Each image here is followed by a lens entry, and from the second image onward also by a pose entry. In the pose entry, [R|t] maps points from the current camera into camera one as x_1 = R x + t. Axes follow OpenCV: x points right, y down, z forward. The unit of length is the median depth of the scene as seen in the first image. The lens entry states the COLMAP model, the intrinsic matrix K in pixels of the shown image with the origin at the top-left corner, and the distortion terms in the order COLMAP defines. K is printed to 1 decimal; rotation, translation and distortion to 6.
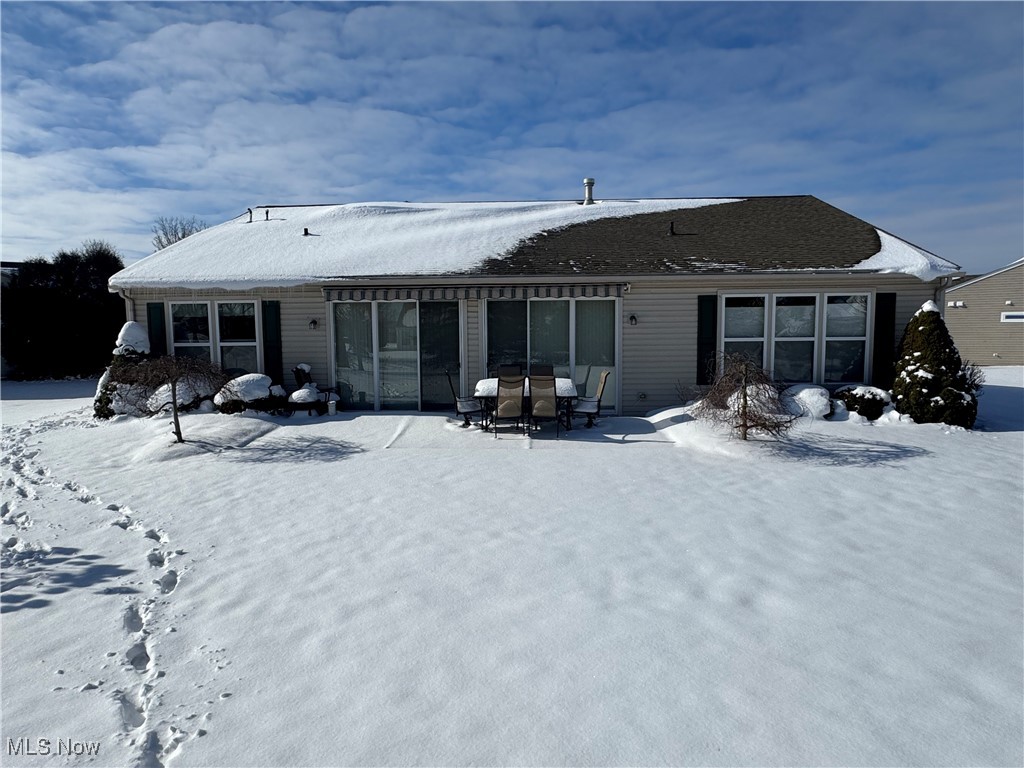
lens RADIAL K [[597.7, 0, 512.0], [0, 597.7, 384.0], [0, 0, 1]] dist [-0.003792, 0.000489]
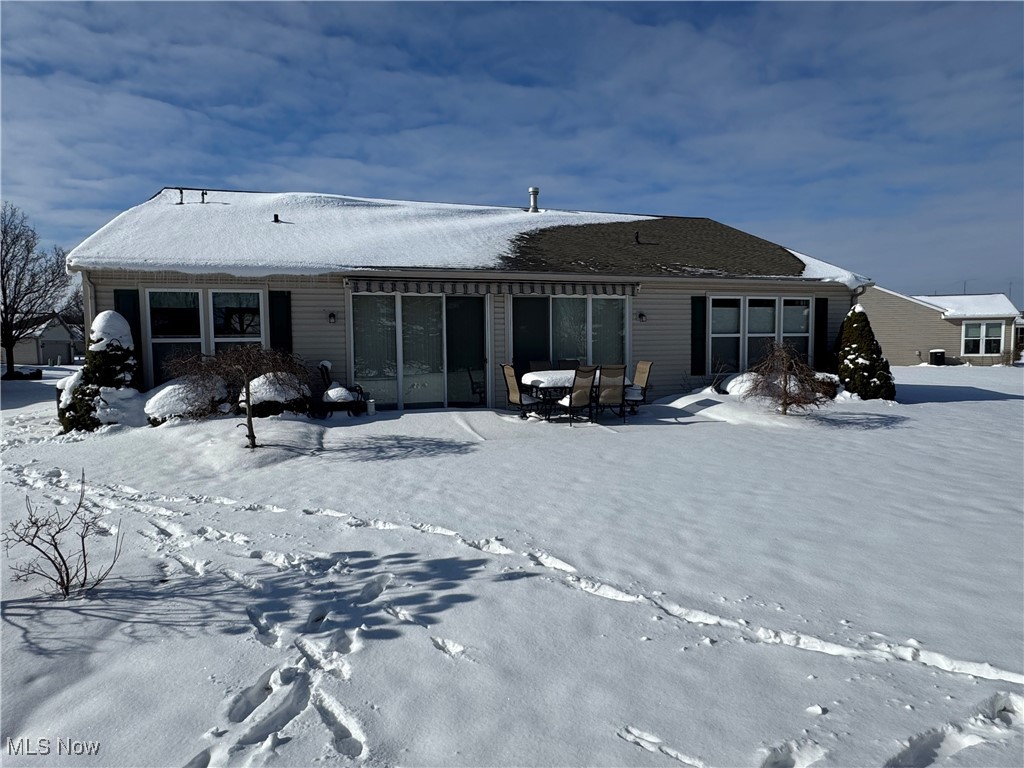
lens RADIAL K [[597.7, 0, 512.0], [0, 597.7, 384.0], [0, 0, 1]] dist [-0.003792, 0.000489]
pose [[0.940672, -0.024642, 0.338422, -0.393493], [0.033787, 0.999205, -0.021158, 0.029976], [-0.337632, 0.031337, 0.940757, 0.055510]]
